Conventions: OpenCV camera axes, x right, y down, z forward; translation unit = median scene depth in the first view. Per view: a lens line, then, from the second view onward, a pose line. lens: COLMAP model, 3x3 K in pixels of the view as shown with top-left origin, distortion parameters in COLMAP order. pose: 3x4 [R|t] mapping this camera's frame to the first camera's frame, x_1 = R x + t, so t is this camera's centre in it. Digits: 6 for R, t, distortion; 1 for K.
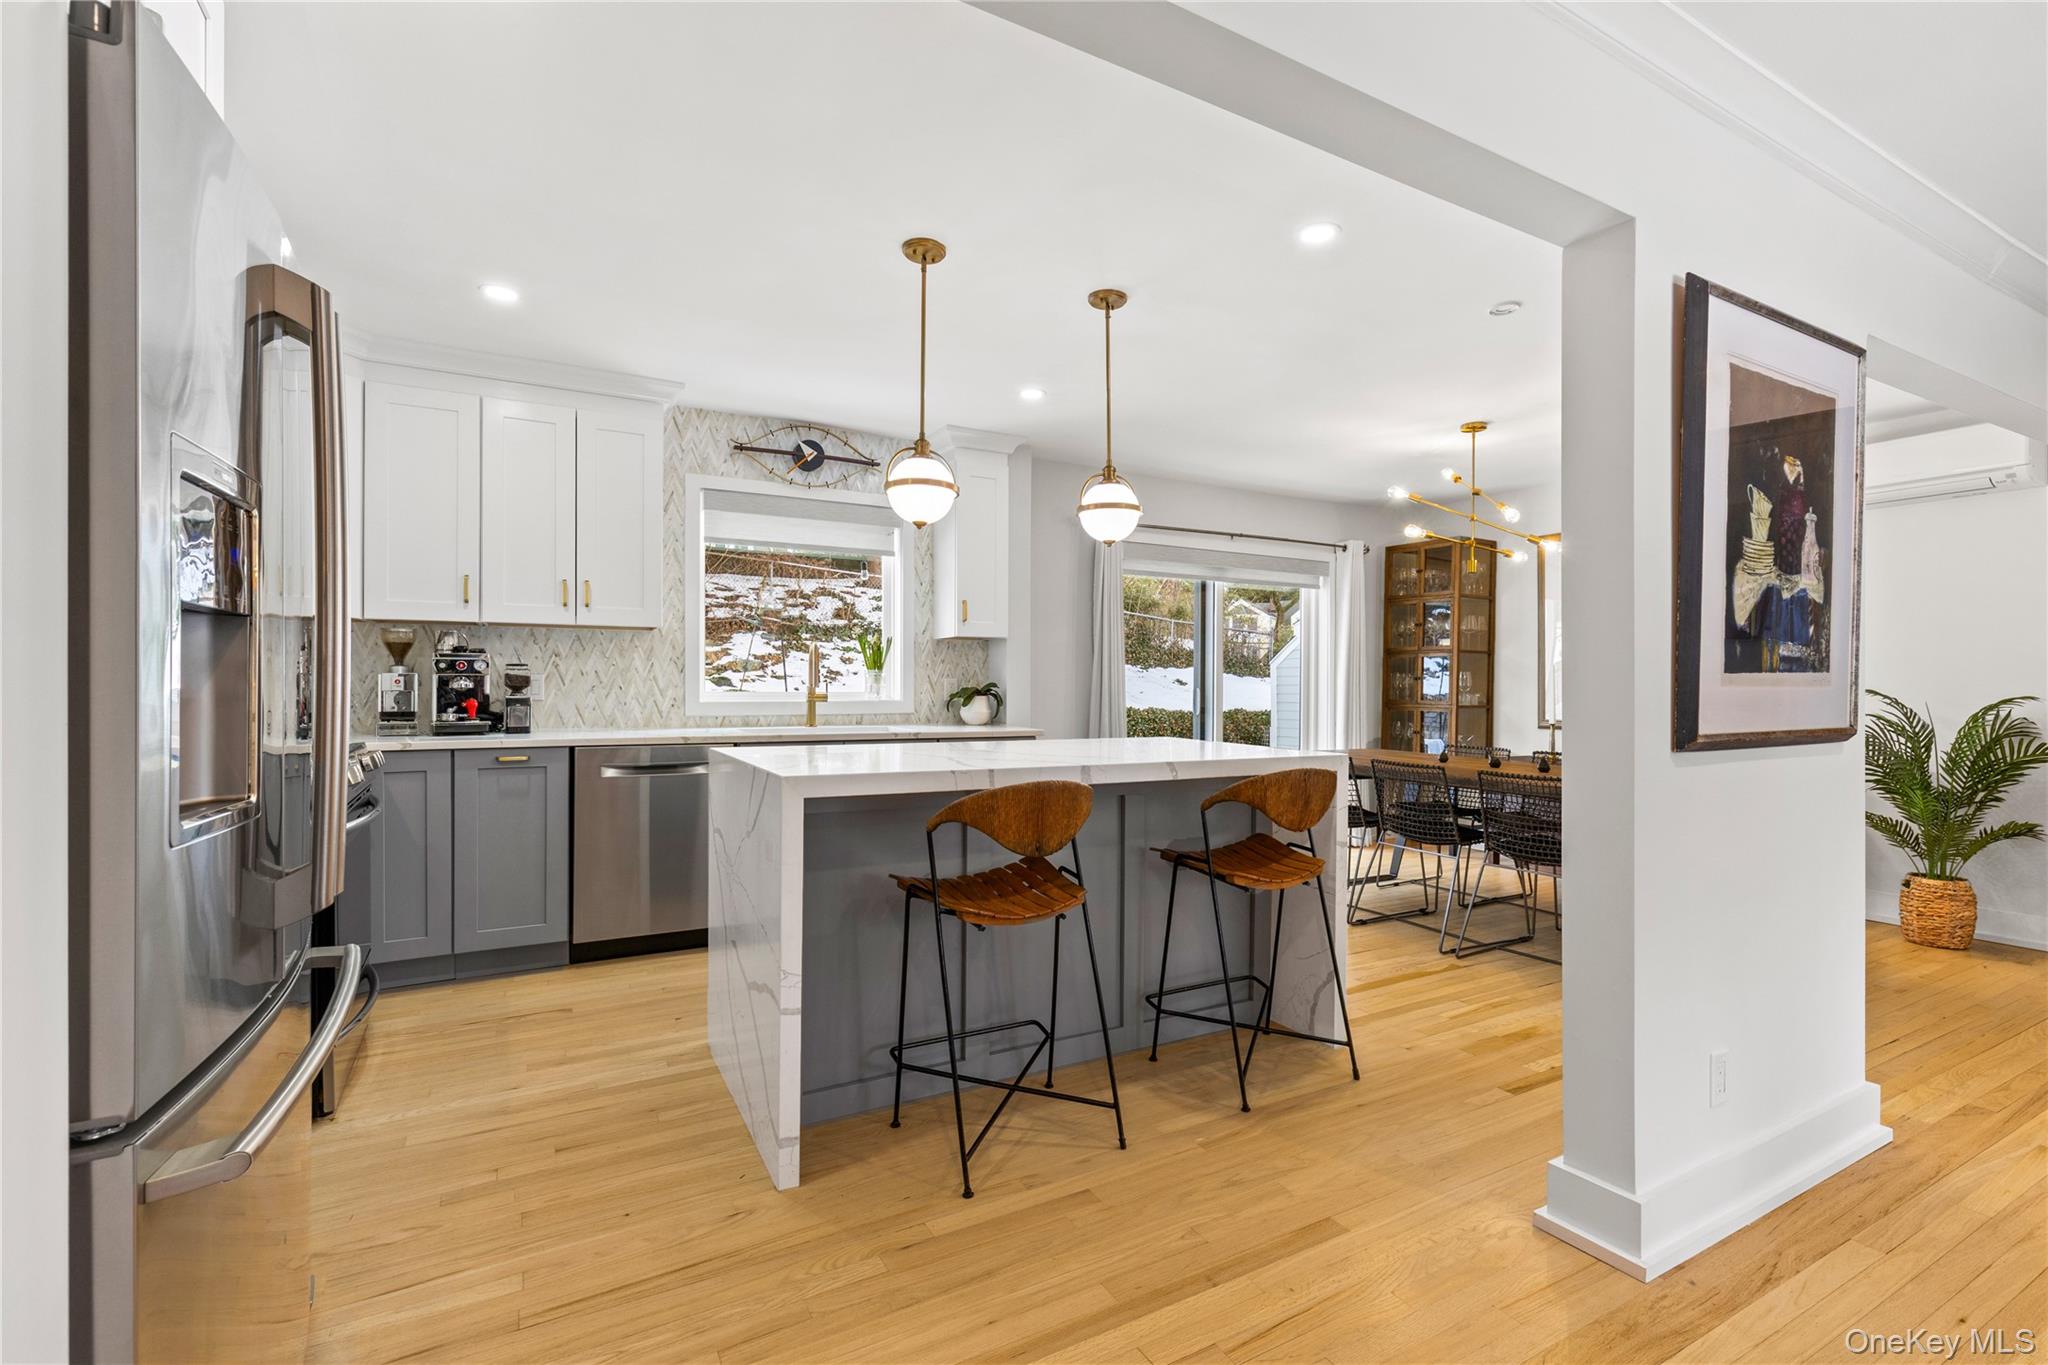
lens RADIAL K [[931.5, 0, 1025.0], [0, 931.5, 687.6], [0, 0, 1]] dist [0.004295, -0.000099]
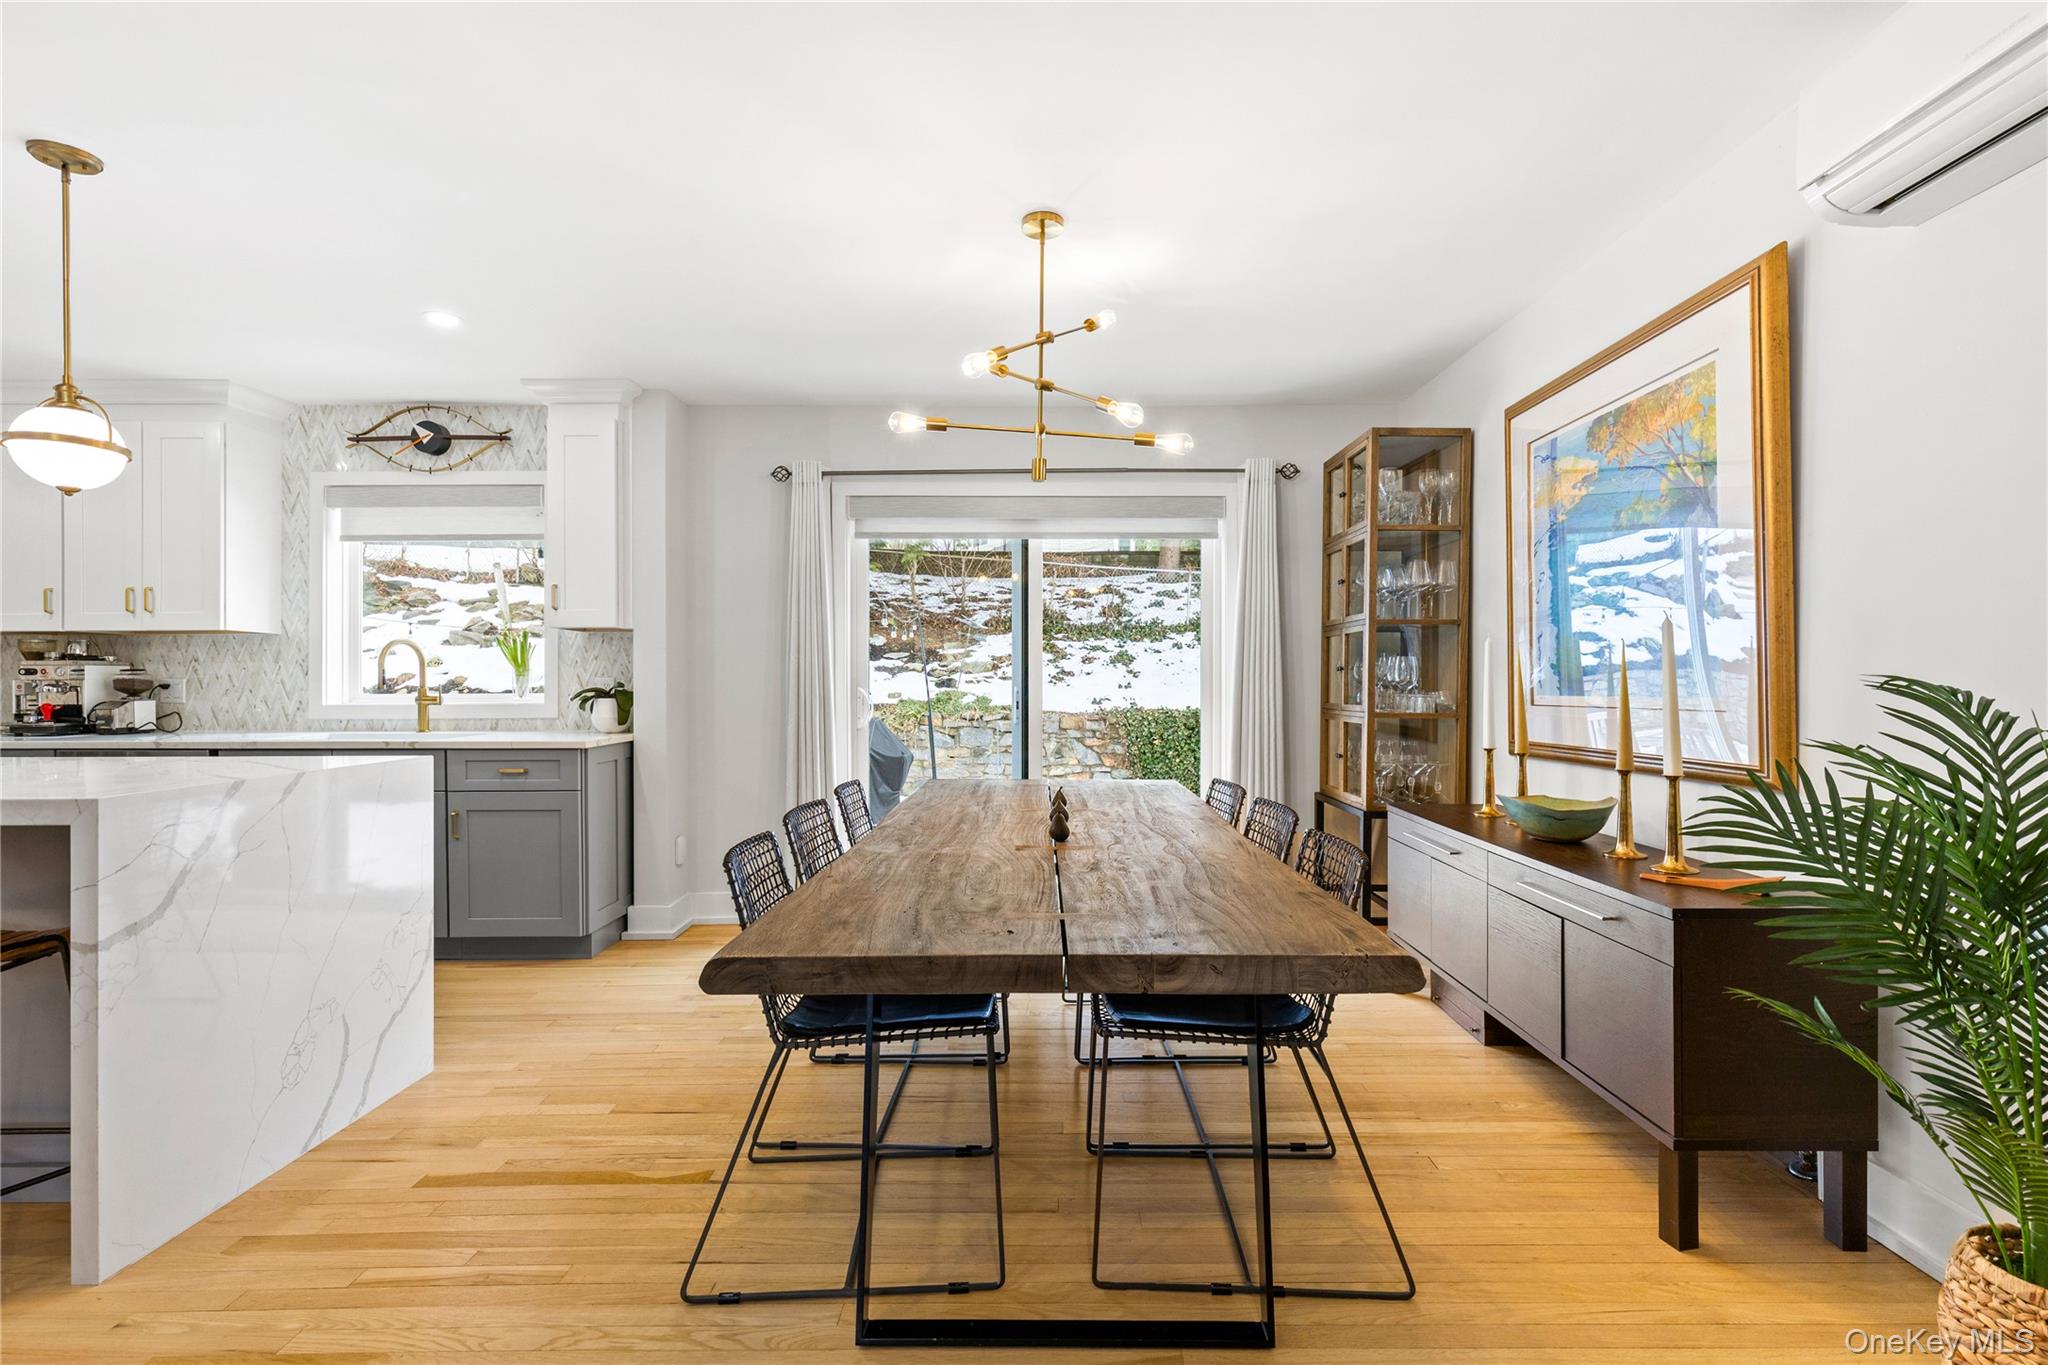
lens RADIAL K [[931.5, 0, 1031.2], [0, 931.5, 681.0], [0, 0, 1]] dist [0.004295, -0.000099]
pose [[0.873567, -0.007655, -0.486643, 0.791207], [0.007187, 0.999970, -0.002827, -0.001592], [0.486651, -0.001028, 0.873596, 0.516693]]
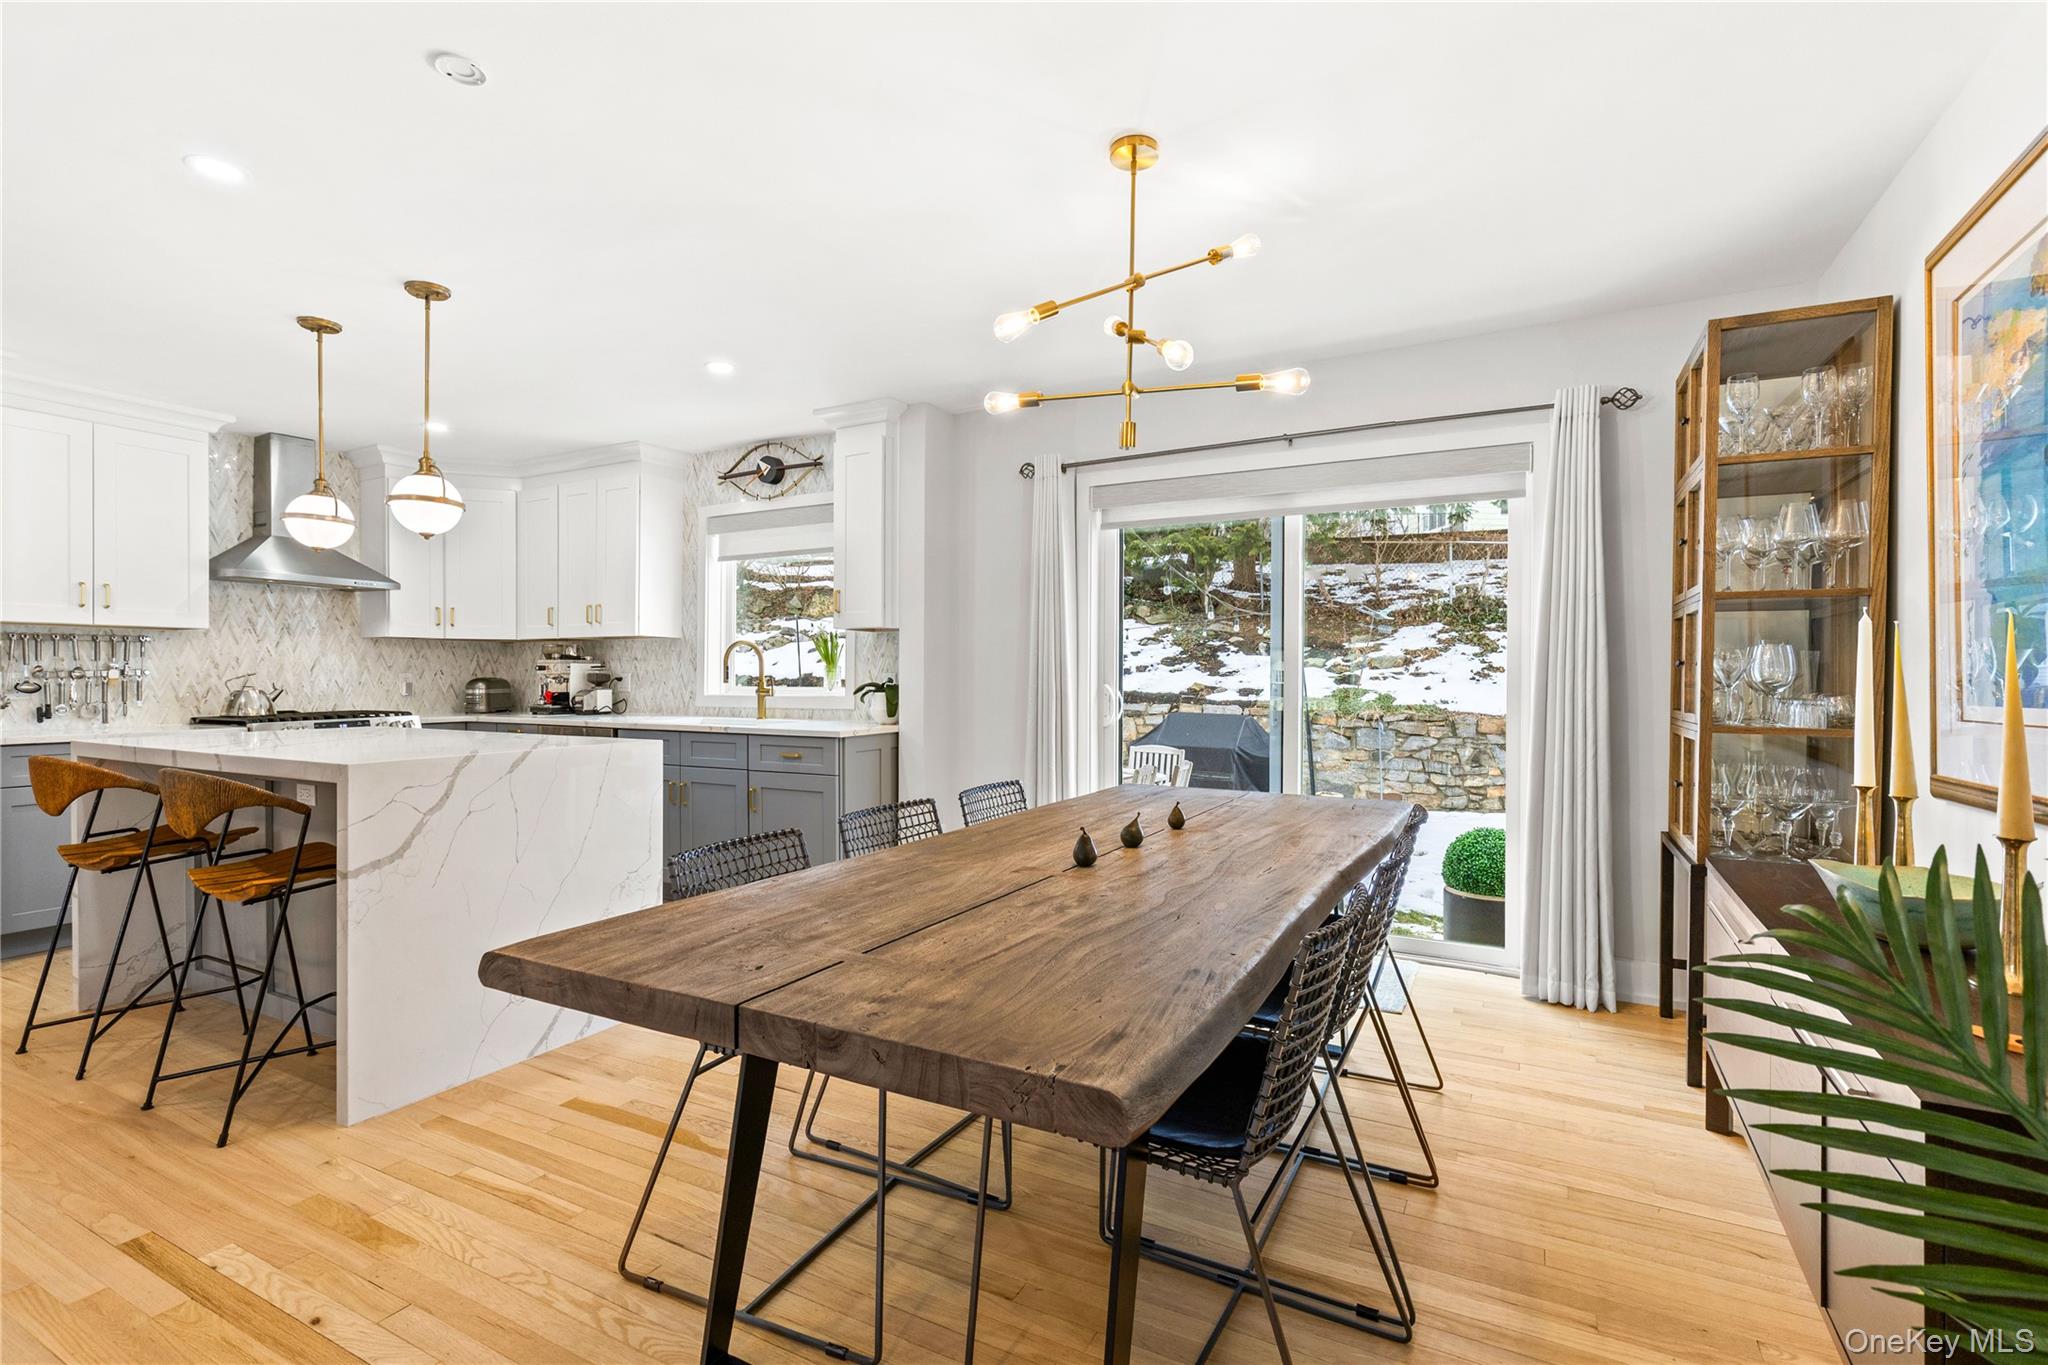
lens RADIAL K [[931.5, 0, 1035.7], [0, 931.5, 675.8], [0, 0, 1]] dist [0.004295, -0.000099]
pose [[0.543805, -0.005524, -0.839194, 0.913939], [0.001598, 0.999983, -0.005547, -0.002132], [0.839210, 0.001676, 0.543804, 0.717910]]
